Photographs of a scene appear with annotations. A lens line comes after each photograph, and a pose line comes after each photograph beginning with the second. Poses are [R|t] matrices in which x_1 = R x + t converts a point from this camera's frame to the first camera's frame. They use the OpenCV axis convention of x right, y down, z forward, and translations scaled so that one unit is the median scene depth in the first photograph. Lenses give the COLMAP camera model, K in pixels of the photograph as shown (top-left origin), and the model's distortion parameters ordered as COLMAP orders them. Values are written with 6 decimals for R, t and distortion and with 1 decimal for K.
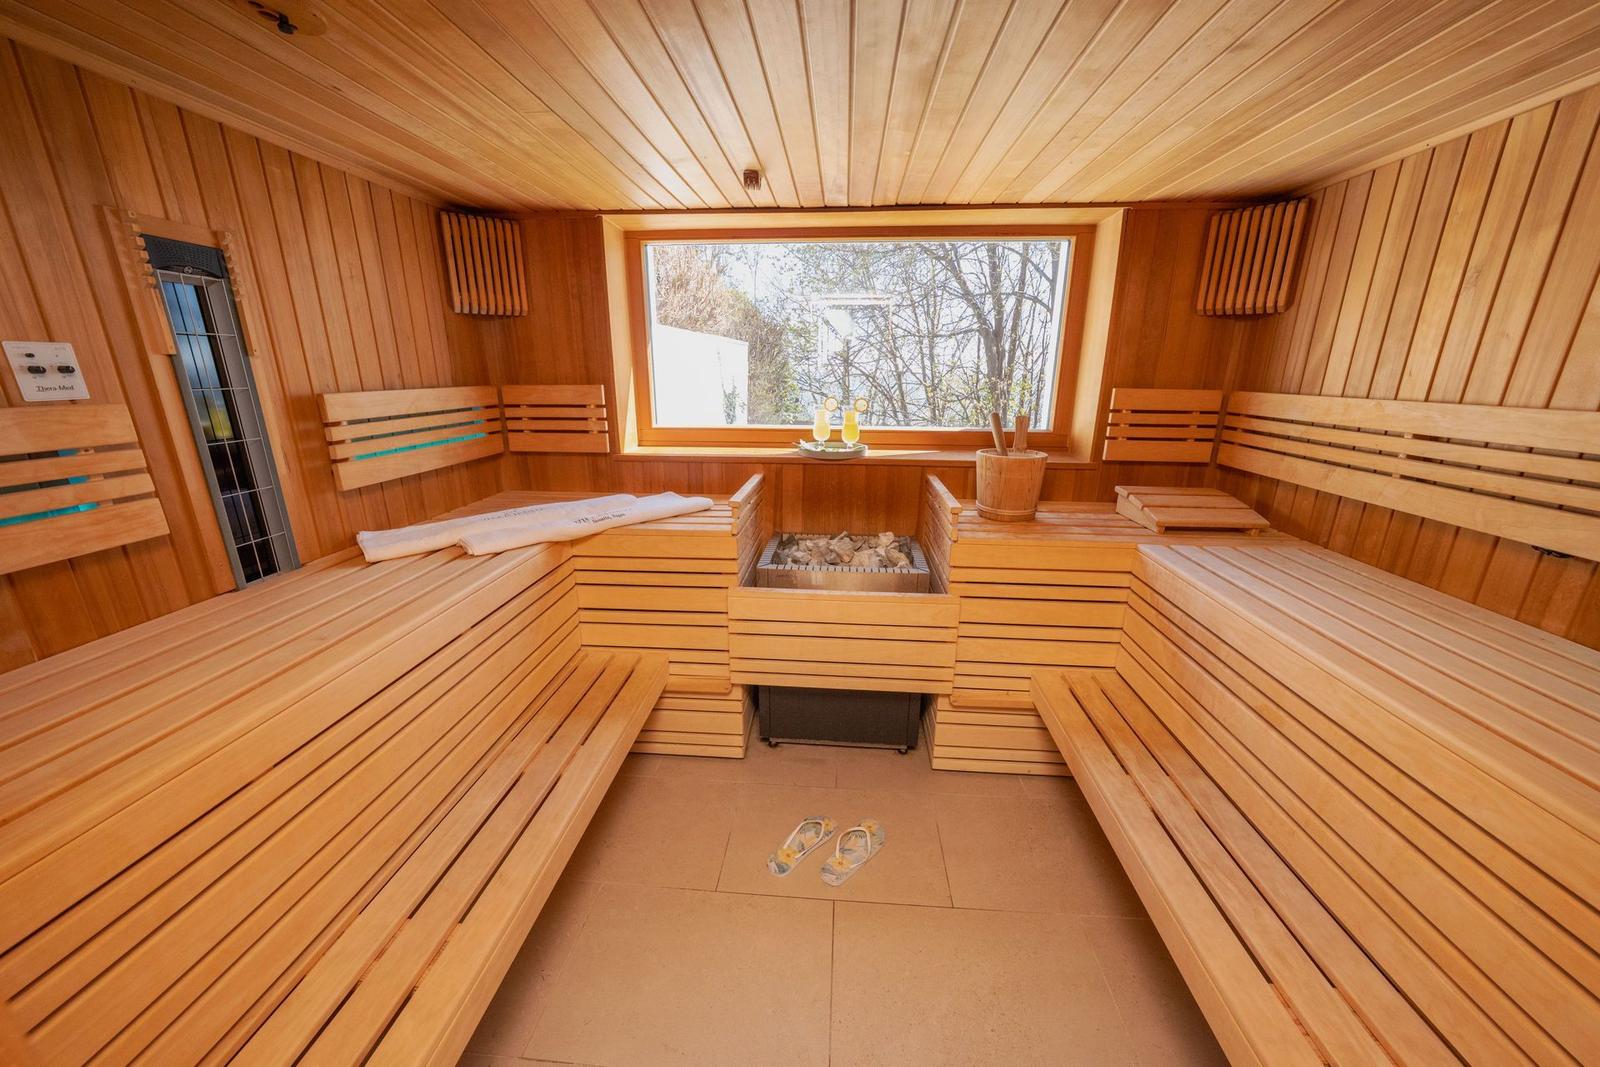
lens RADIAL K [[597.4, 0, 795.3], [0, 597.4, 537.6], [0, 0, 1]] dist [-0.013243, 0.000122]
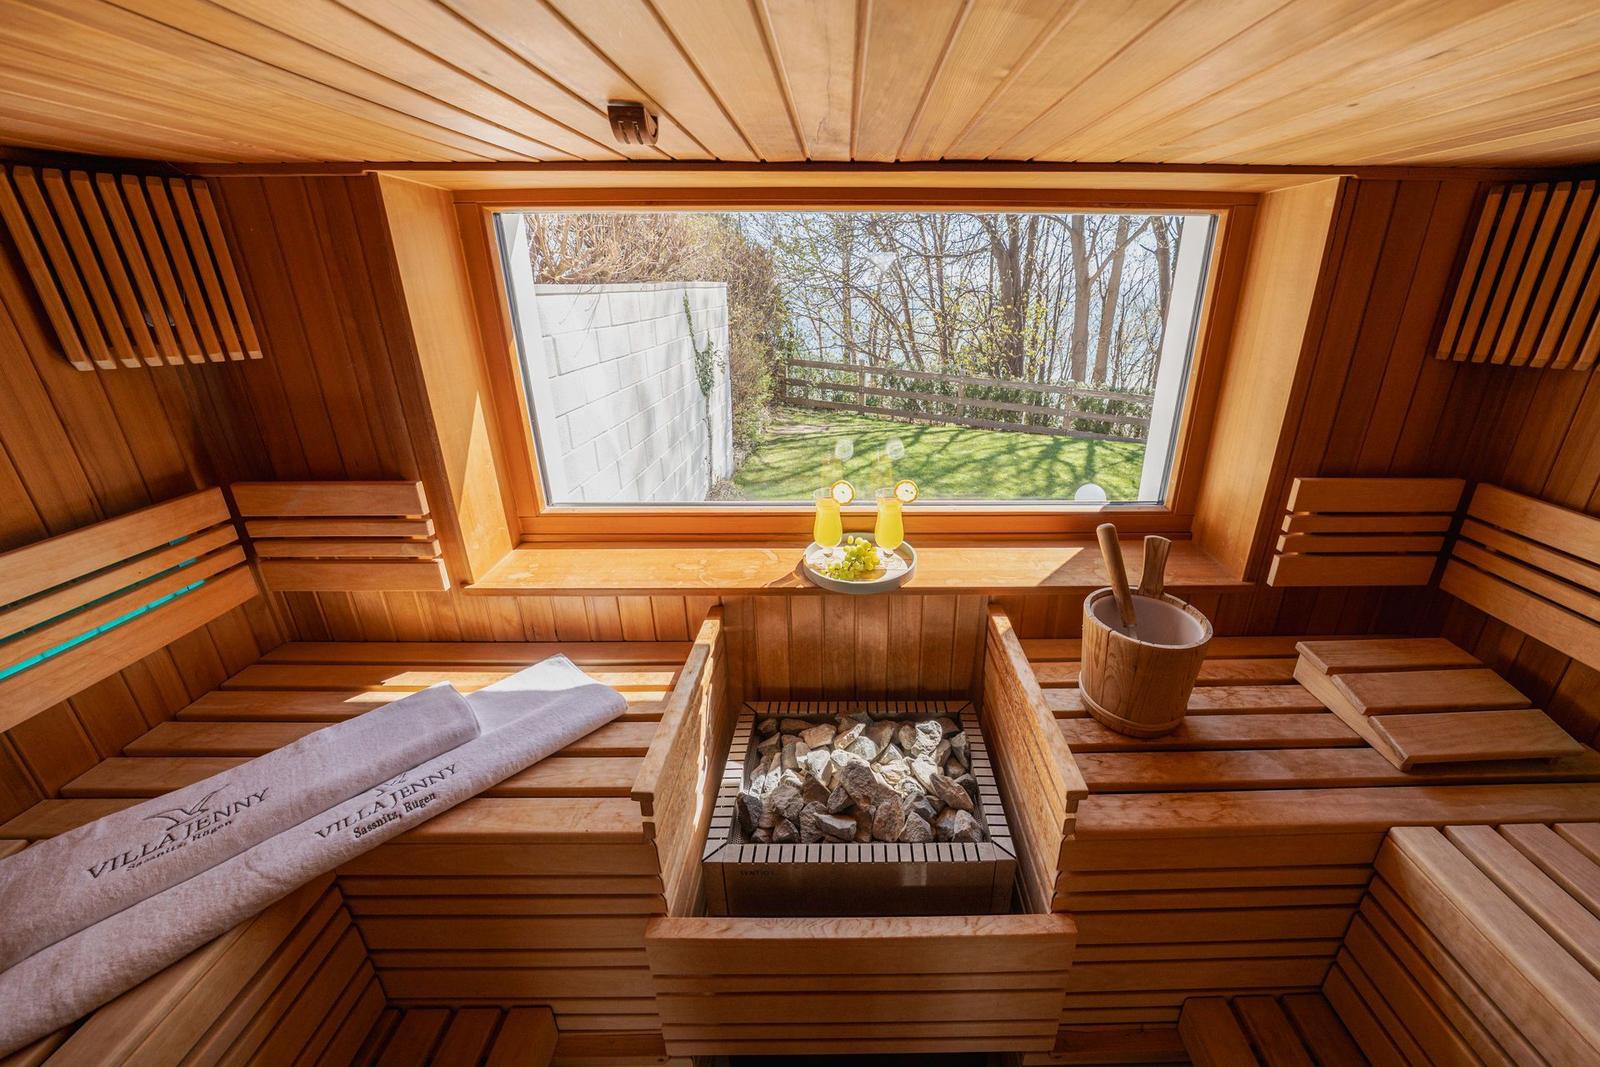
lens RADIAL K [[597.4, 0, 853.9], [0, 597.4, 498.2], [0, 0, 1]] dist [-0.013243, 0.000122]
pose [[0.995434, -0.036670, 0.088132, 0.030596], [0.028670, 0.995494, 0.090386, -0.279257], [-0.091050, -0.087447, 0.992000, 0.409227]]
